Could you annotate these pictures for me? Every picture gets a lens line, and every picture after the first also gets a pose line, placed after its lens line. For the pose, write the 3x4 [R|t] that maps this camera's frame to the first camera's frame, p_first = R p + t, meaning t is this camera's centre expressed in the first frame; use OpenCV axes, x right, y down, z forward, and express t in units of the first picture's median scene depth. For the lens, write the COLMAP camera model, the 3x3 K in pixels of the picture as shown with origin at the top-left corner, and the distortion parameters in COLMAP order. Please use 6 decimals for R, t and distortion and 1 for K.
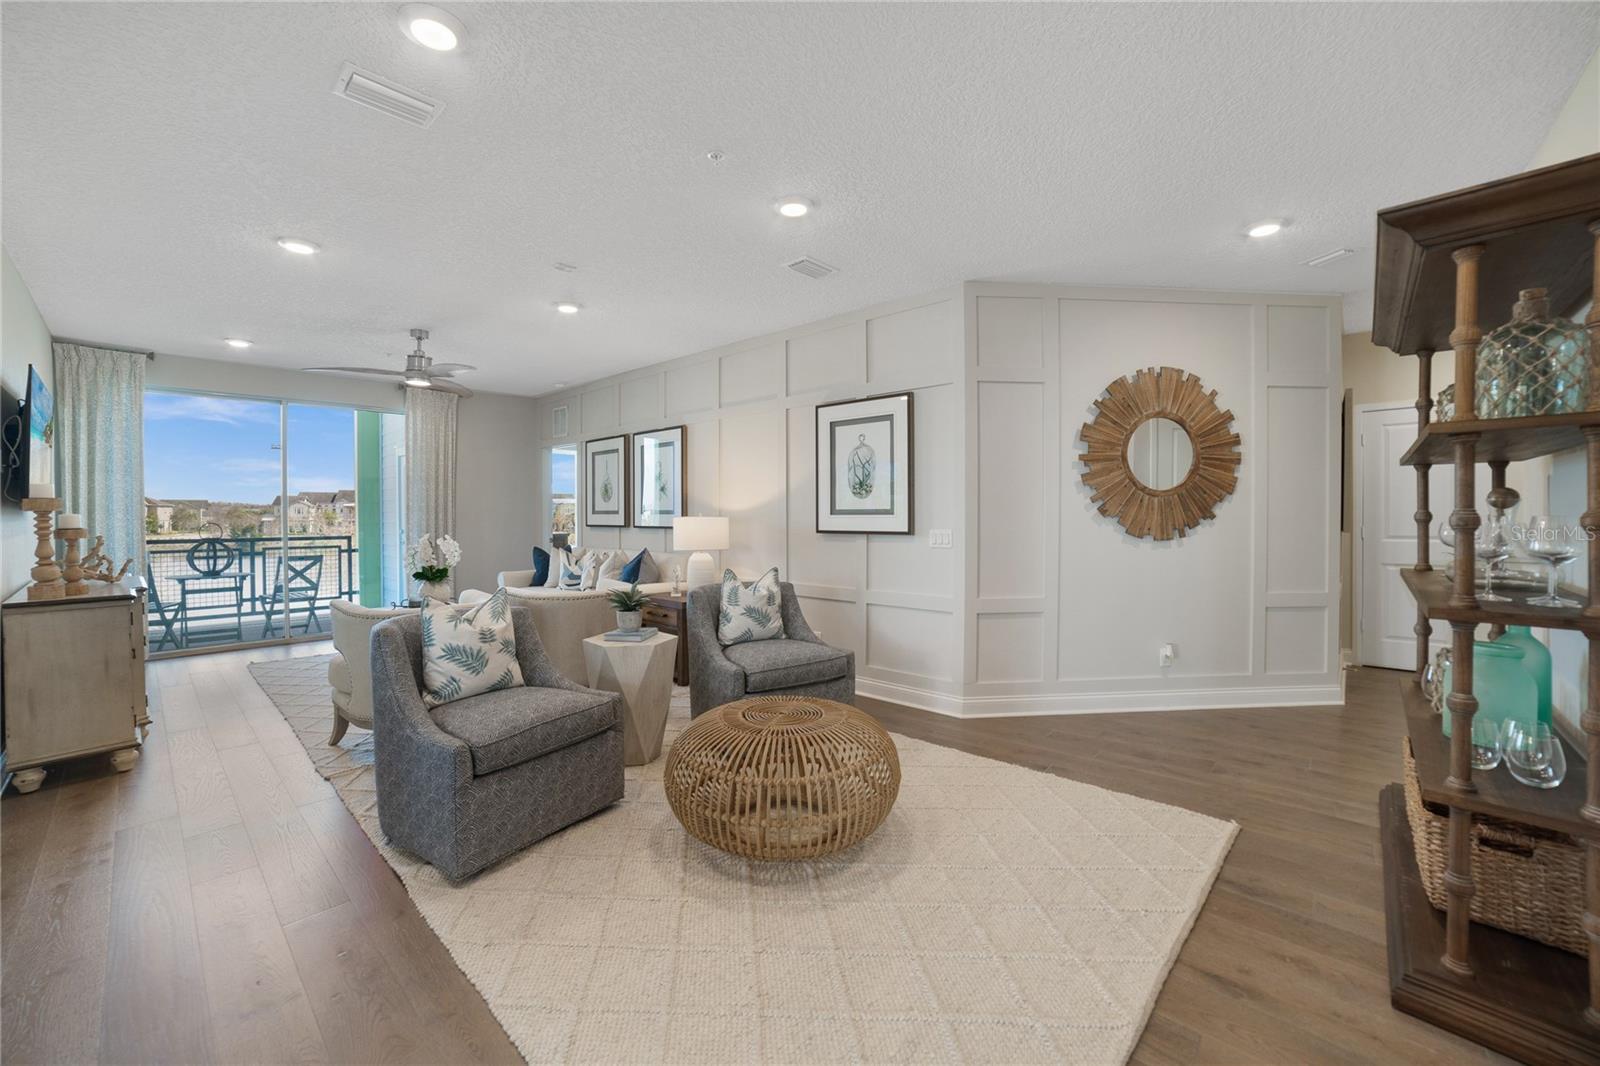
lens RADIAL K [[651.3, 0, 789.9], [0, 651.3, 517.6], [0, 0, 1]] dist [-0.096773, 0.040049]
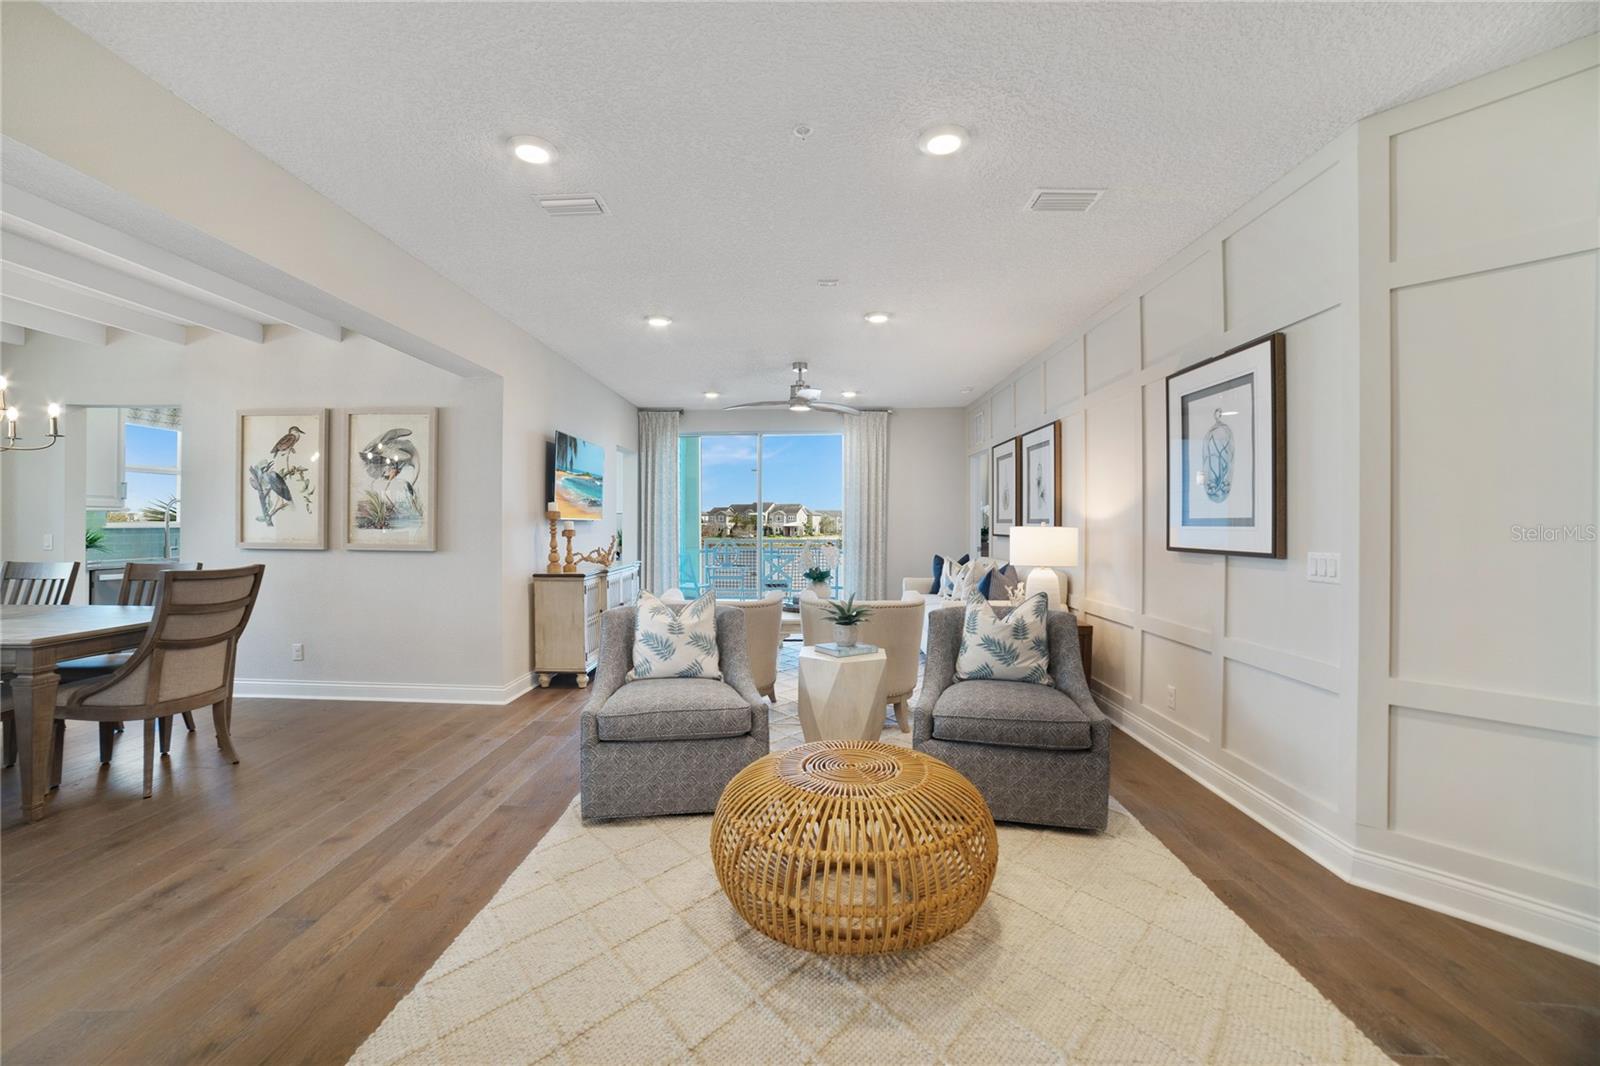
lens RADIAL K [[651.3, 0, 789.9], [0, 651.3, 517.6], [0, 0, 1]] dist [-0.096773, 0.040049]
pose [[0.648078, -0.000697, -0.761574, 0.339354], [-0.008997, 0.999923, -0.008572, -0.003926], [0.761521, 0.012407, 0.648022, 0.243143]]
